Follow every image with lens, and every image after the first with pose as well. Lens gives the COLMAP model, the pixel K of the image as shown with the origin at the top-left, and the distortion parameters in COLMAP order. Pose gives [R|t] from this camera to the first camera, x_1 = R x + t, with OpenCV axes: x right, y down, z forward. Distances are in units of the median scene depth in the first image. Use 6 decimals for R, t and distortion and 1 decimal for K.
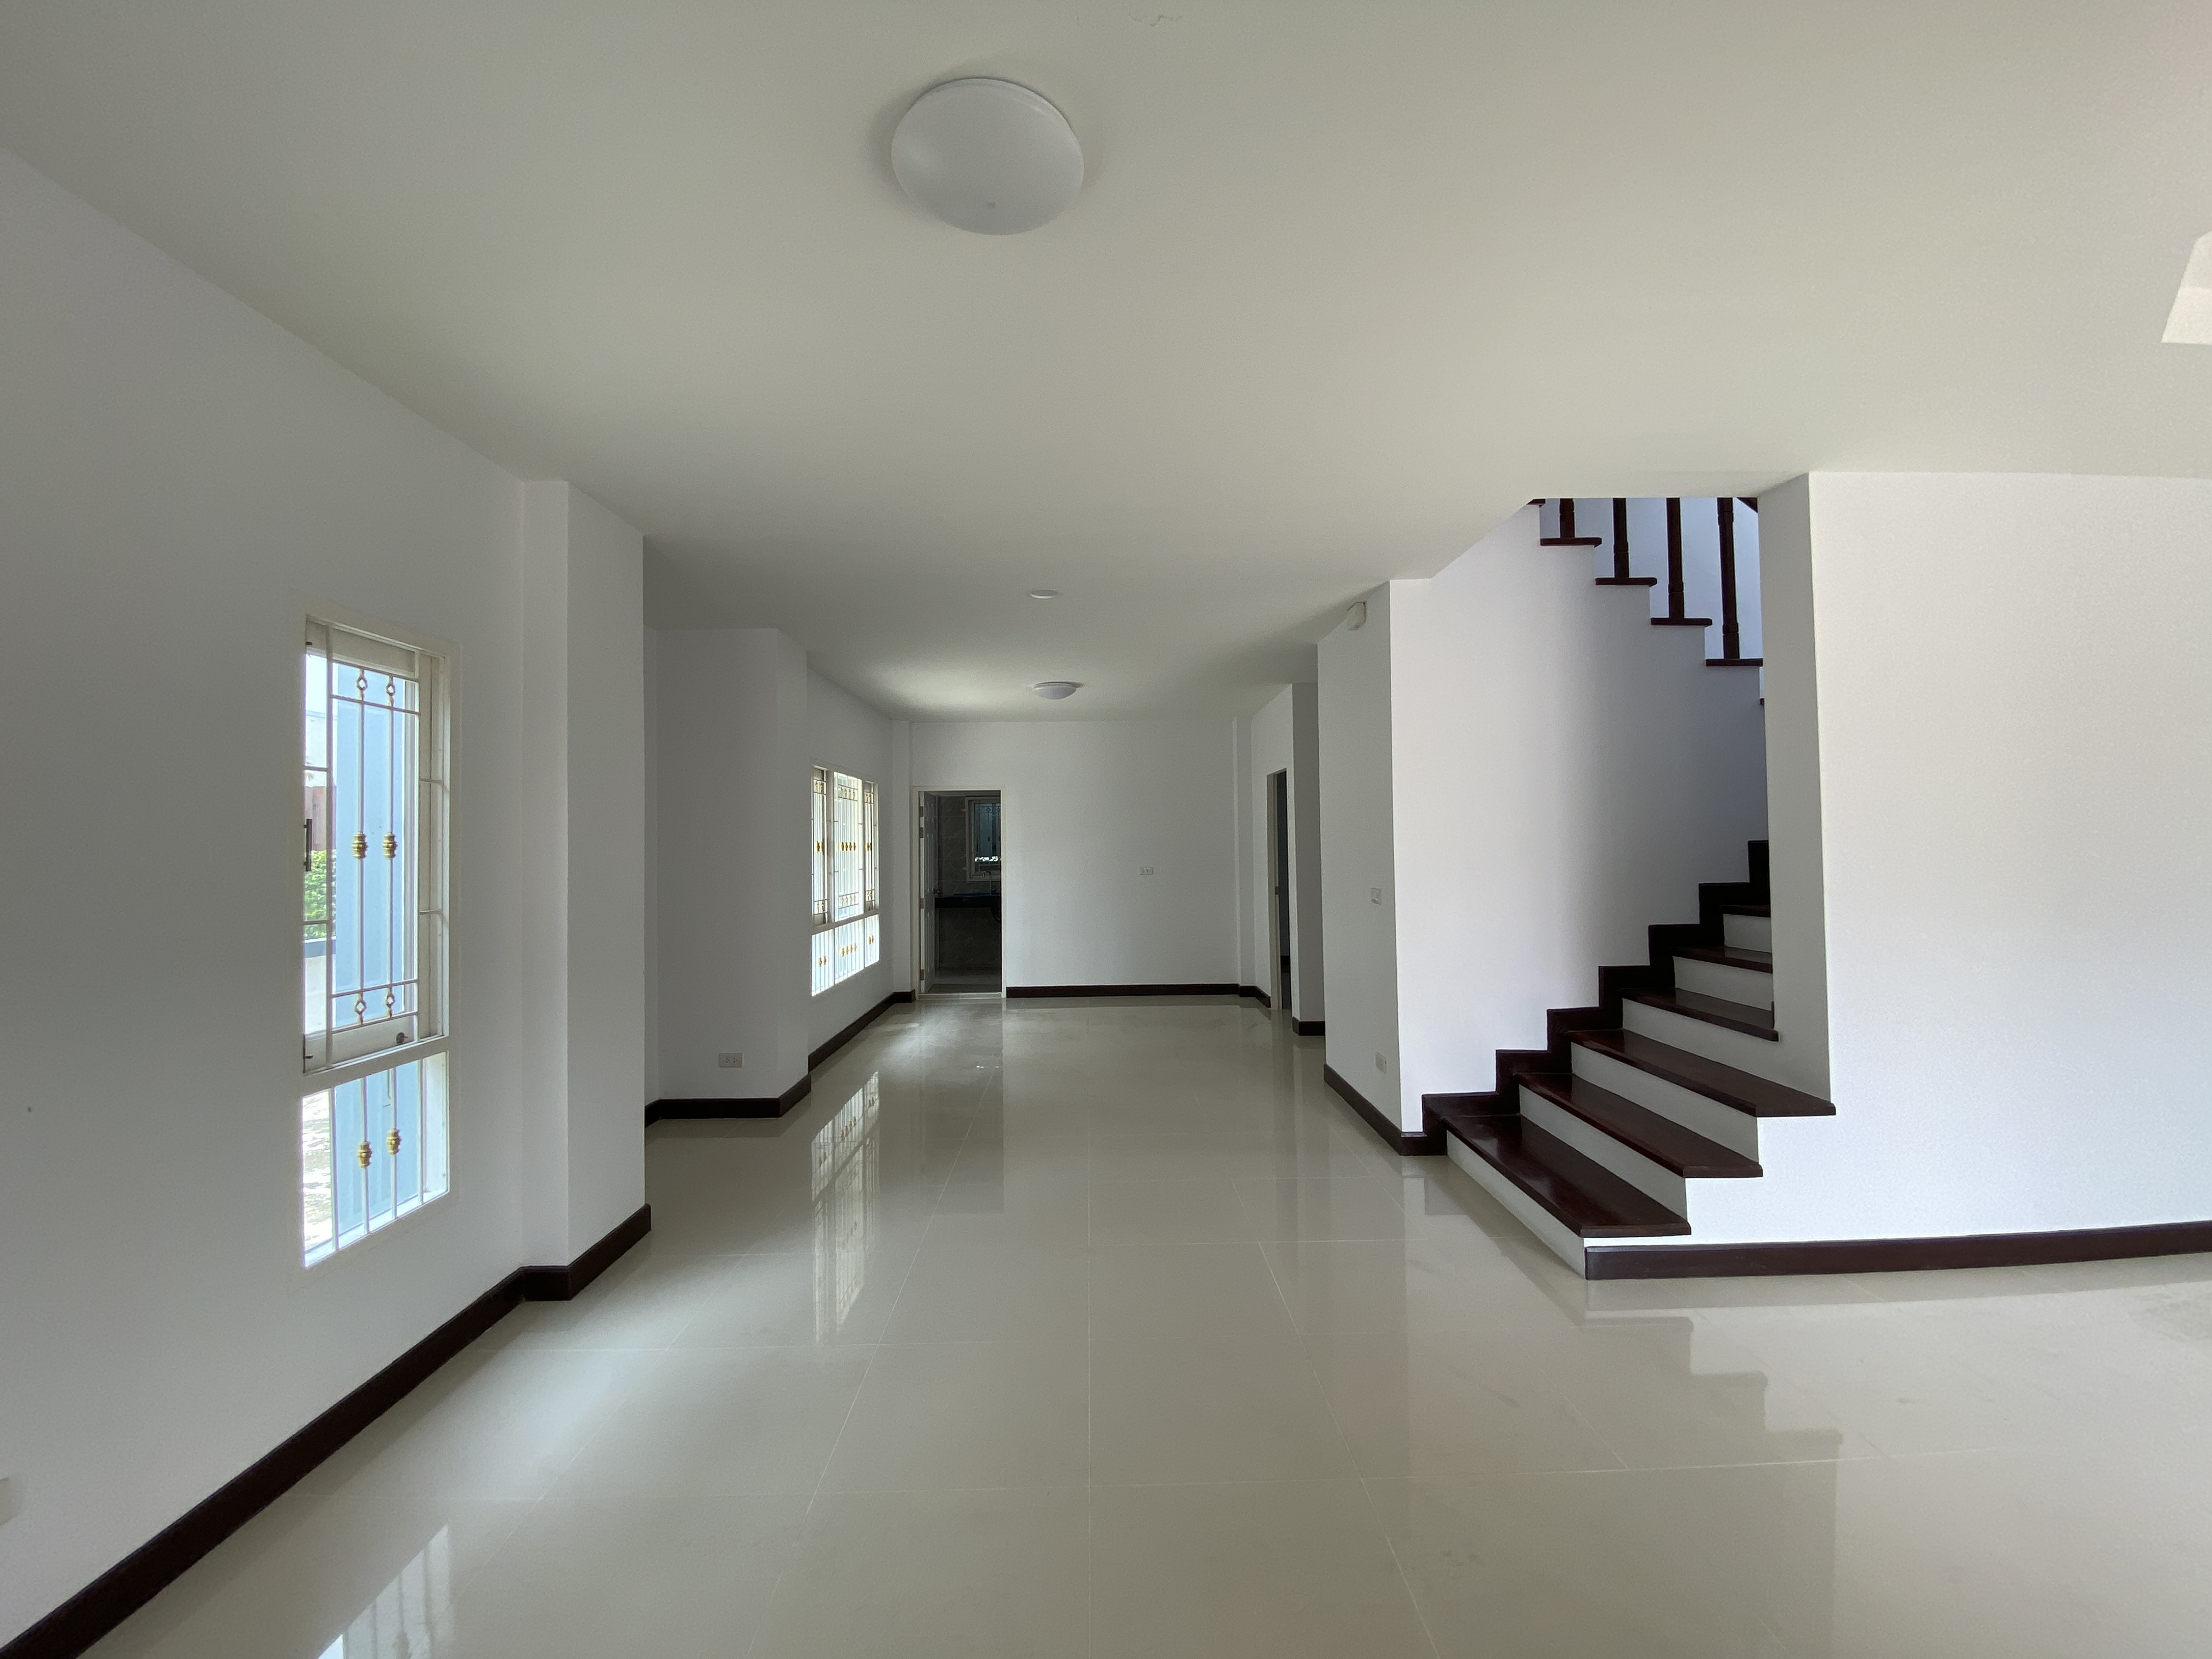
lens RADIAL K [[879.4, 0, 1106.0], [0, 879.4, 829.5], [0, 0, 1]] dist [-0.000264, -0.017899]
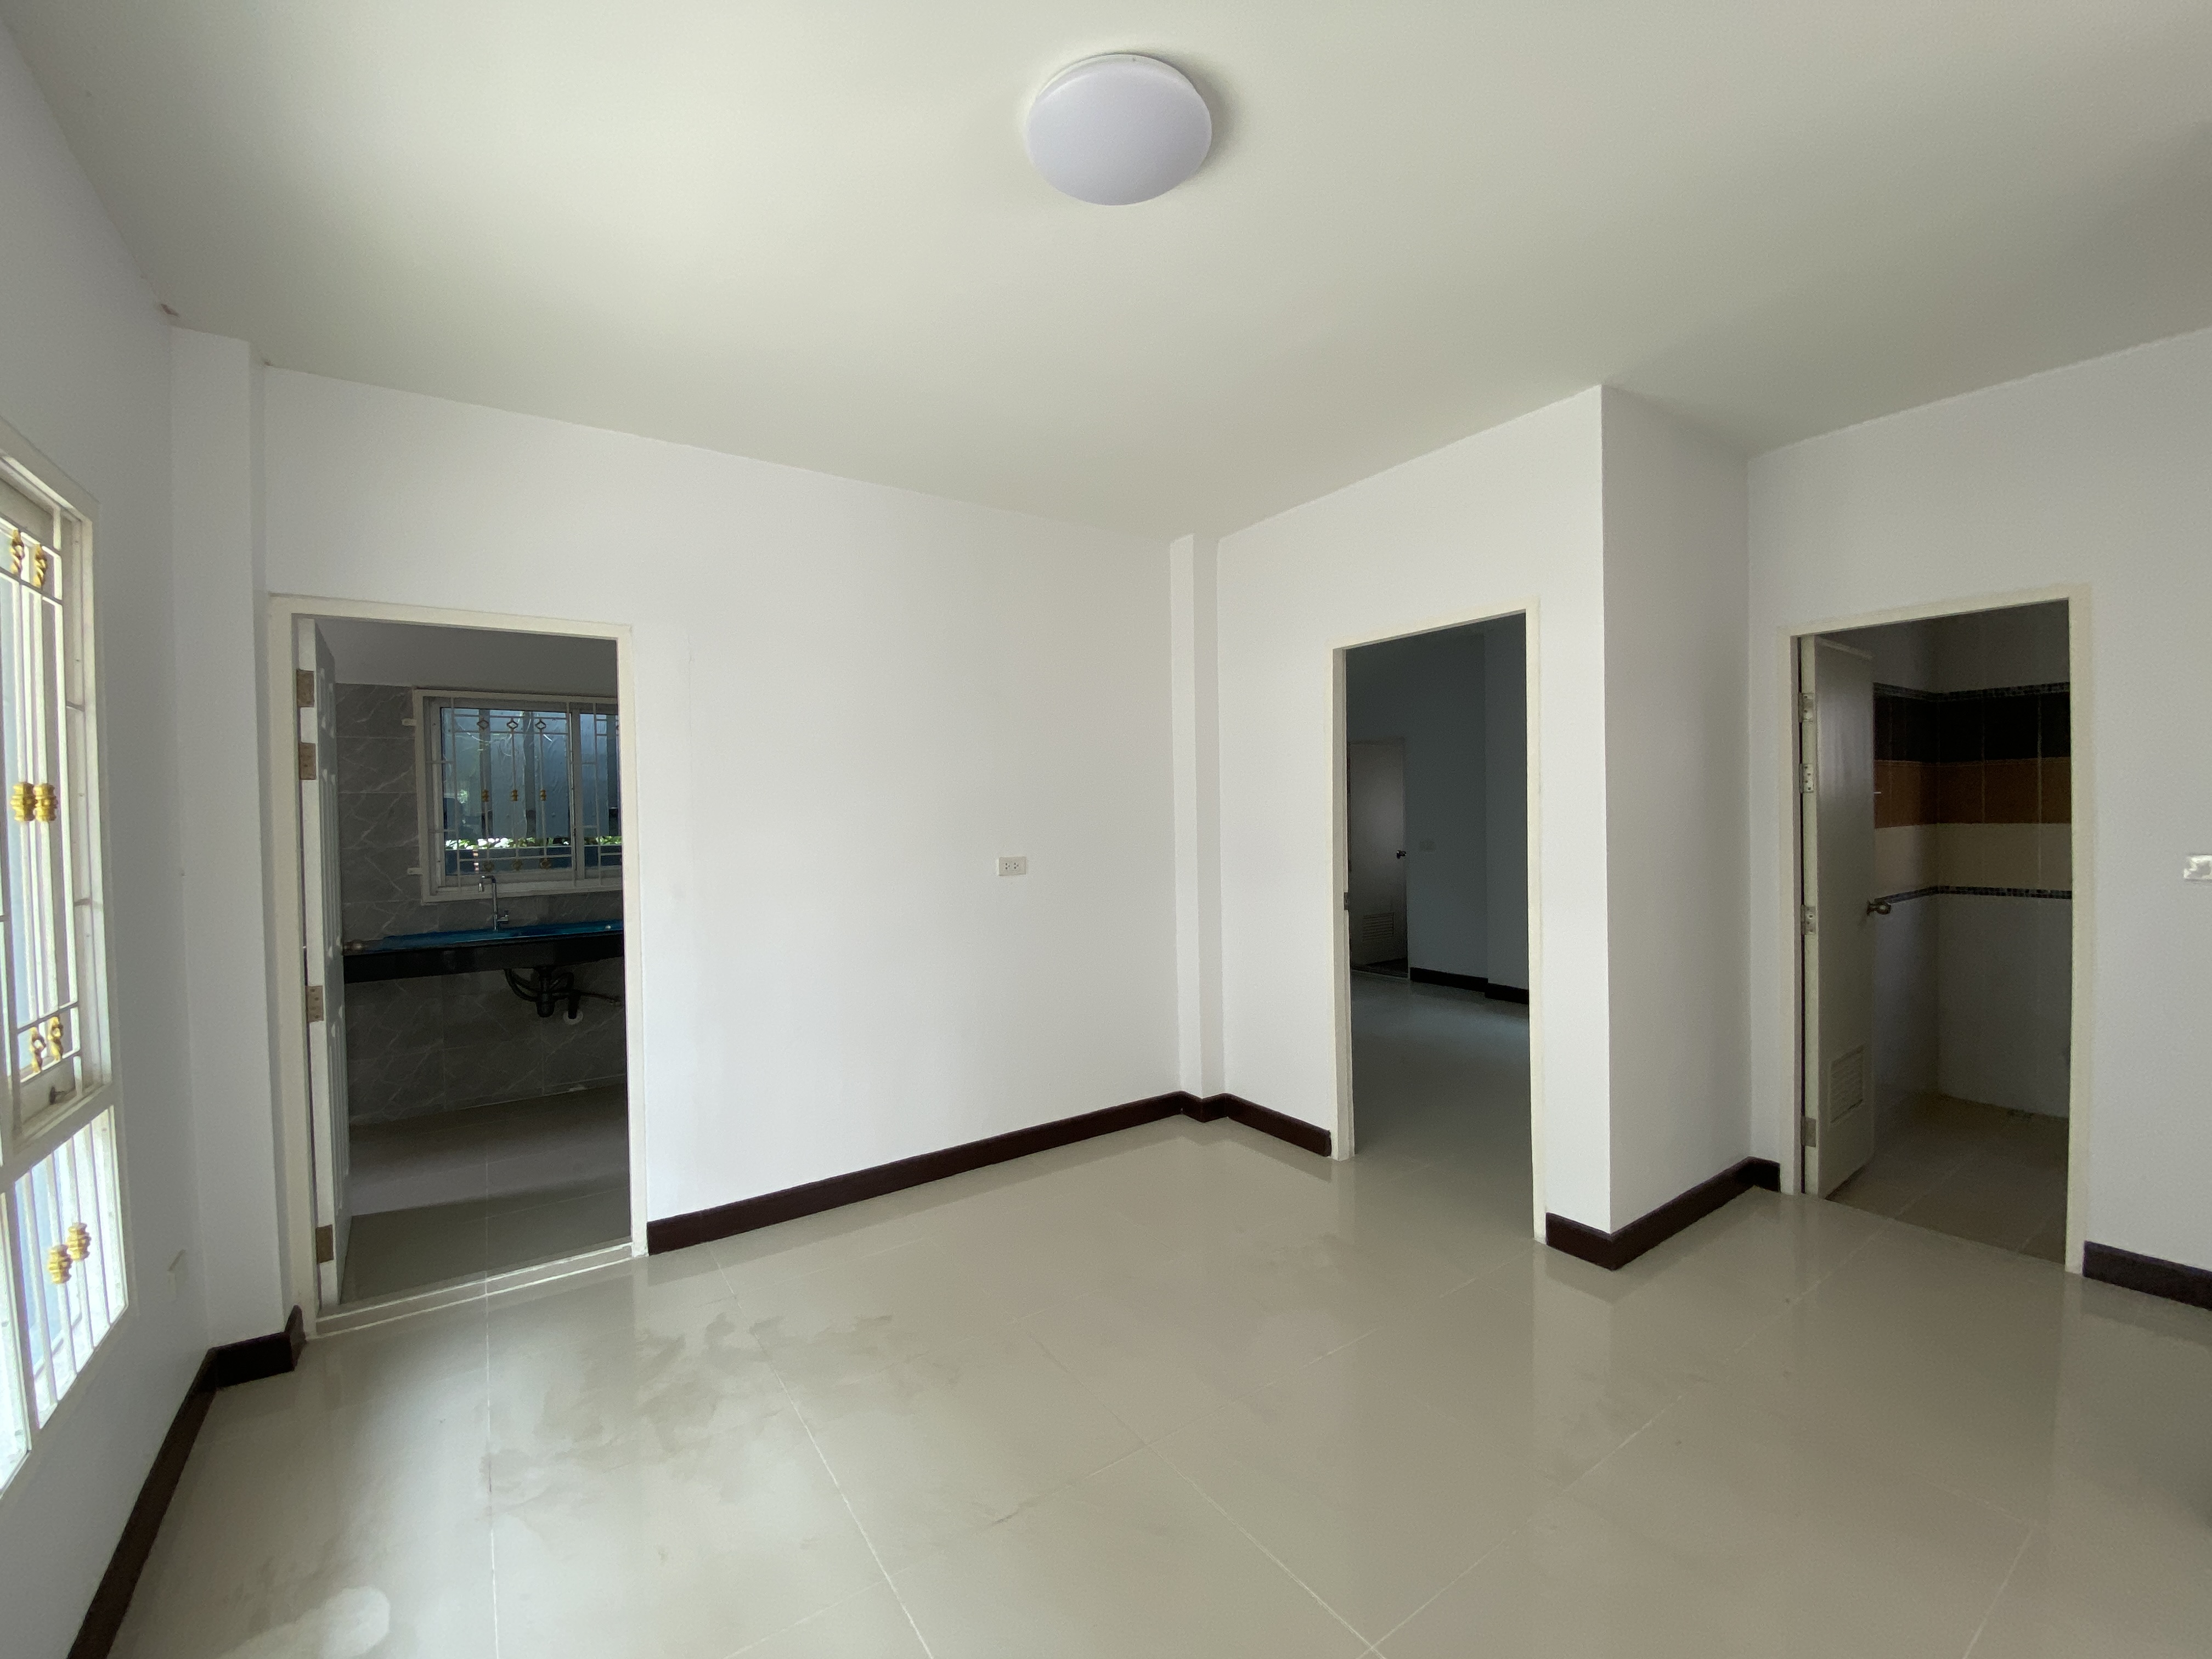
lens RADIAL K [[879.4, 0, 1106.0], [0, 879.4, 829.5], [0, 0, 1]] dist [-0.000264, -0.017899]
pose [[0.826819, -0.014921, 0.562269, -0.154968], [-0.004508, 0.999440, 0.033152, 0.015069], [-0.562449, -0.029946, 0.826289, 0.624694]]
